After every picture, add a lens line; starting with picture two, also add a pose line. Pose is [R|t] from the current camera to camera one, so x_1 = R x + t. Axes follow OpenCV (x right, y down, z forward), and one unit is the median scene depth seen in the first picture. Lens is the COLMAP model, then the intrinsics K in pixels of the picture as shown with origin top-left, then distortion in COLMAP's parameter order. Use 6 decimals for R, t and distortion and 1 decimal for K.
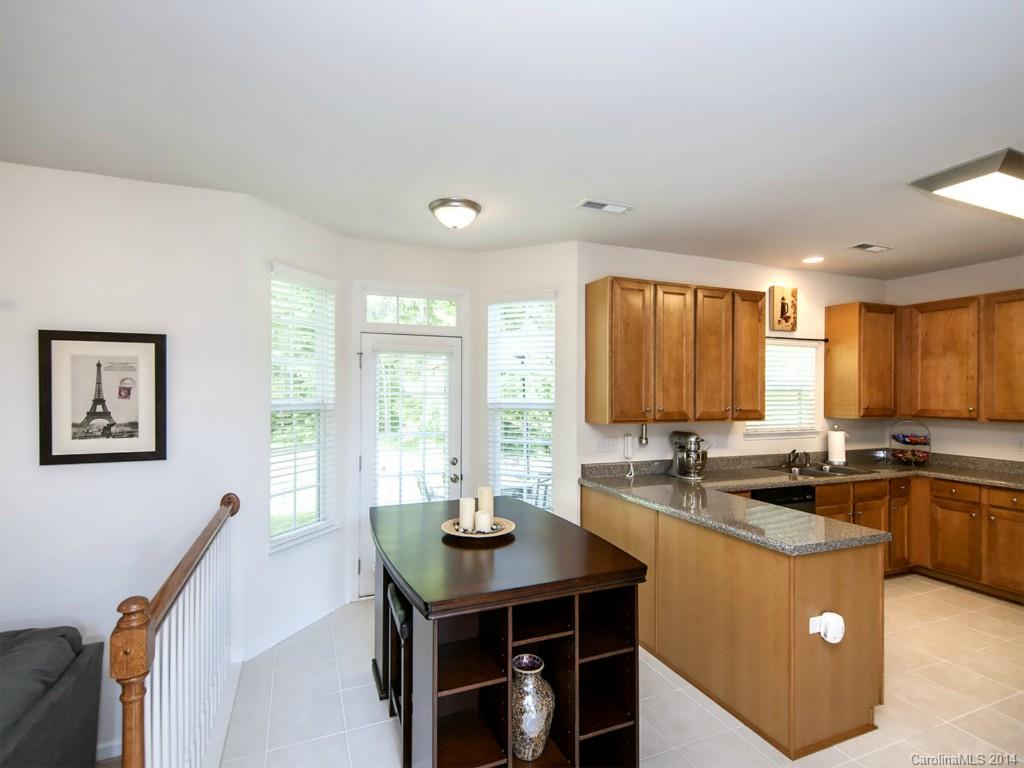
lens RADIAL K [[477.4, 0, 512.6], [0, 477.4, 390.0], [0, 0, 1]] dist [0.034487, -0.015459]
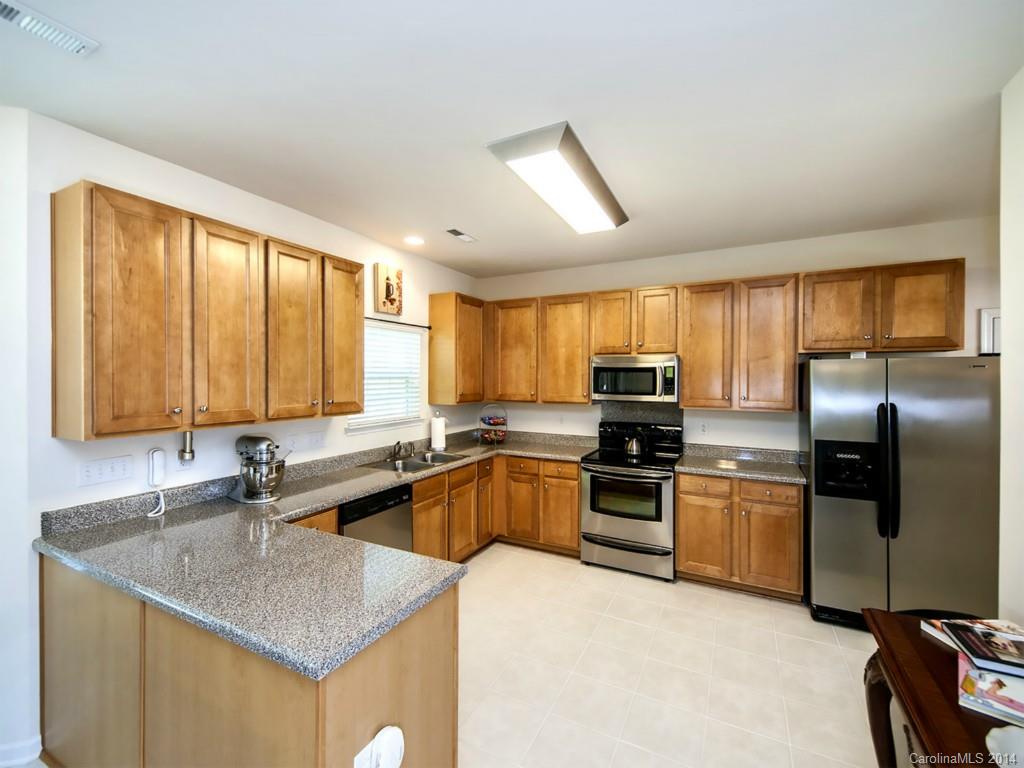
lens RADIAL K [[429.3, 0, 498.0], [0, 429.3, 383.5], [0, 0, 1]] dist [0.033997, -0.017487]
pose [[0.773234, -0.014351, 0.633958, 0.221516], [0.002134, 0.999797, 0.020030, -0.005338], [-0.634117, -0.014135, 0.773108, 0.251842]]
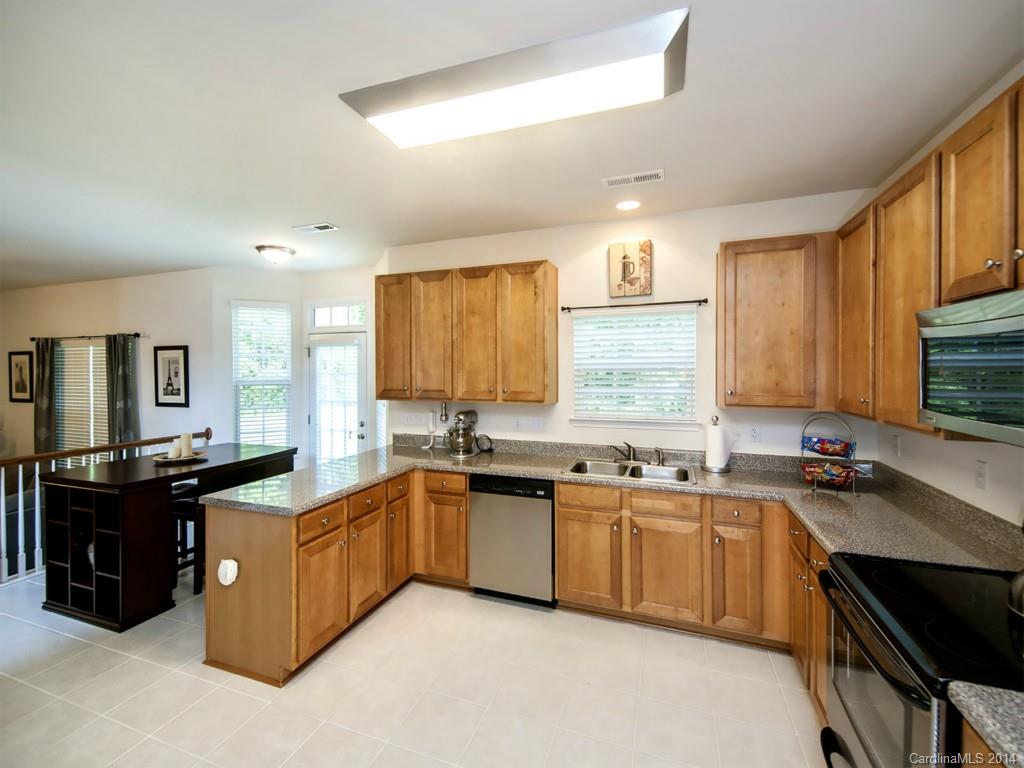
lens RADIAL K [[429.3, 0, 498.0], [0, 429.3, 383.5], [0, 0, 1]] dist [0.033997, -0.017487]
pose [[0.751674, 0.012632, -0.659413, 0.989875], [0.006743, 0.999617, 0.026836, 0.003113], [0.659500, -0.024618, 0.751301, 0.342708]]
